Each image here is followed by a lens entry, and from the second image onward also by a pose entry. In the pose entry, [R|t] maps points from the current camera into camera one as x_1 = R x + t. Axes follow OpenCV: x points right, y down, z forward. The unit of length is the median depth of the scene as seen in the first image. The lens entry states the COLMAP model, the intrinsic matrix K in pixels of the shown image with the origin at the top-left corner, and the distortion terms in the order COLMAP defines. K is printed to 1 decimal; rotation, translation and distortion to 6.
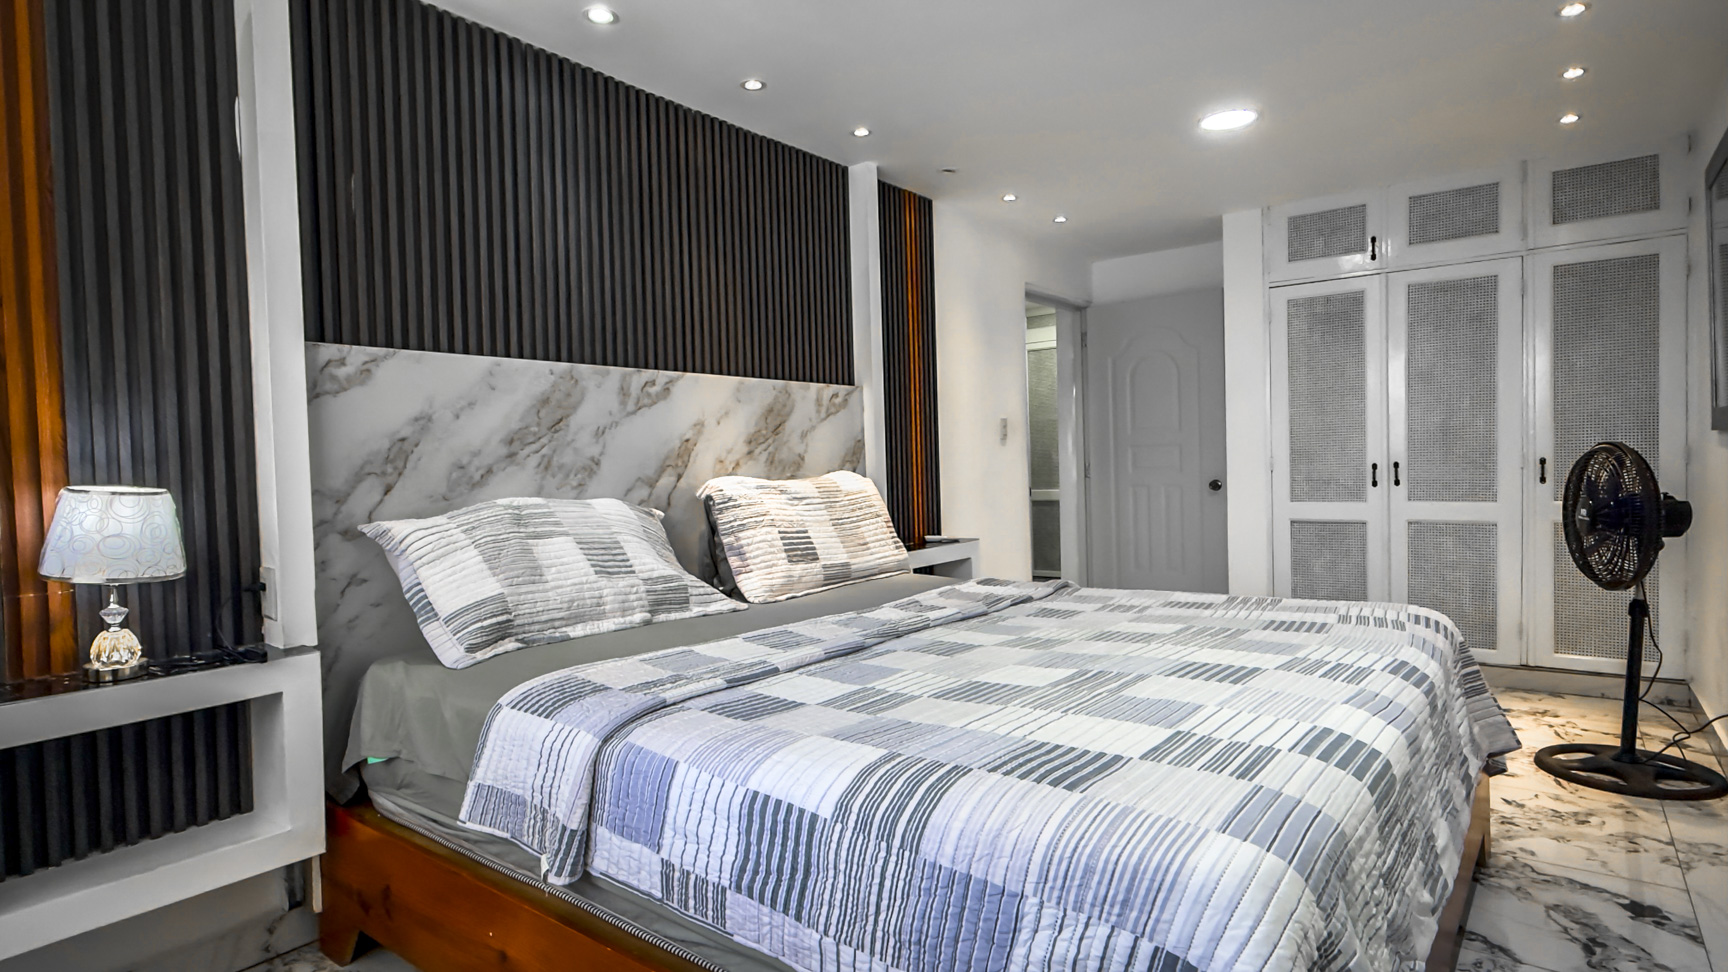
lens RADIAL K [[908.2, 0, 863.0], [0, 908.2, 511.3], [0, 0, 1]] dist [0.001860, 0.000062]
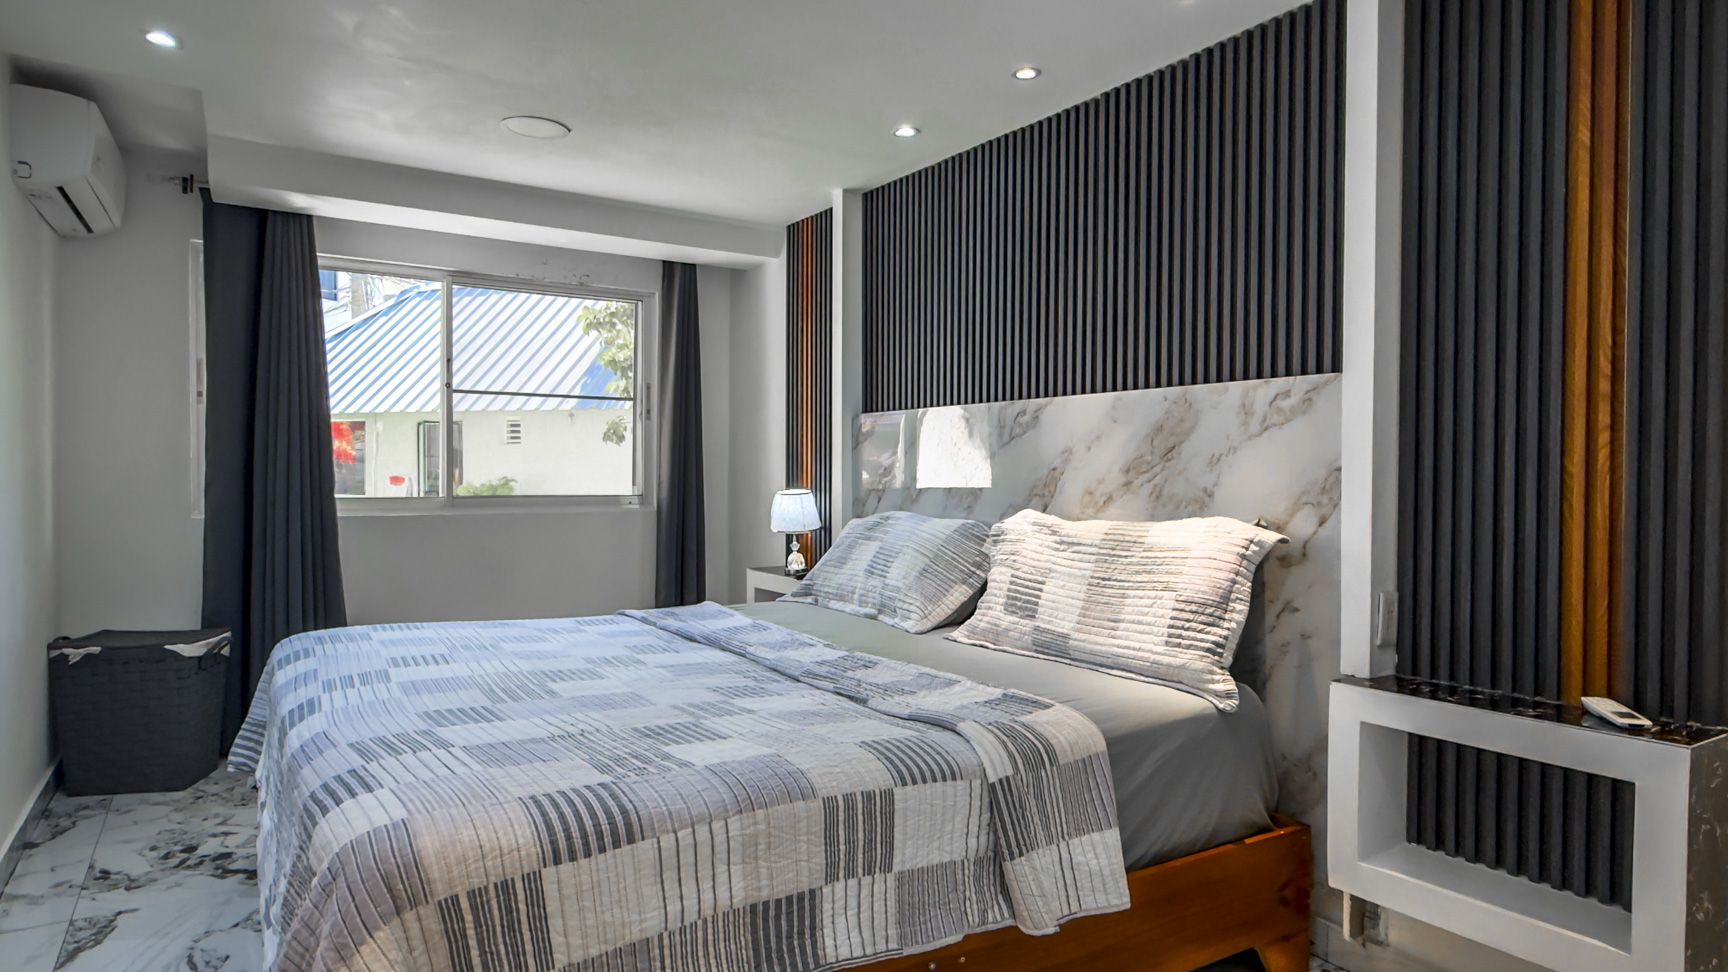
lens RADIAL K [[980.5, 0, 833.1], [0, 980.5, 485.2], [0, 0, 1]] dist [-0.002072, -0.000551]
pose [[-0.365663, 0.020423, -0.930523, 0.791097], [-0.064459, 0.996803, 0.047208, -0.089812], [0.928513, 0.077243, -0.363178, 1.100361]]
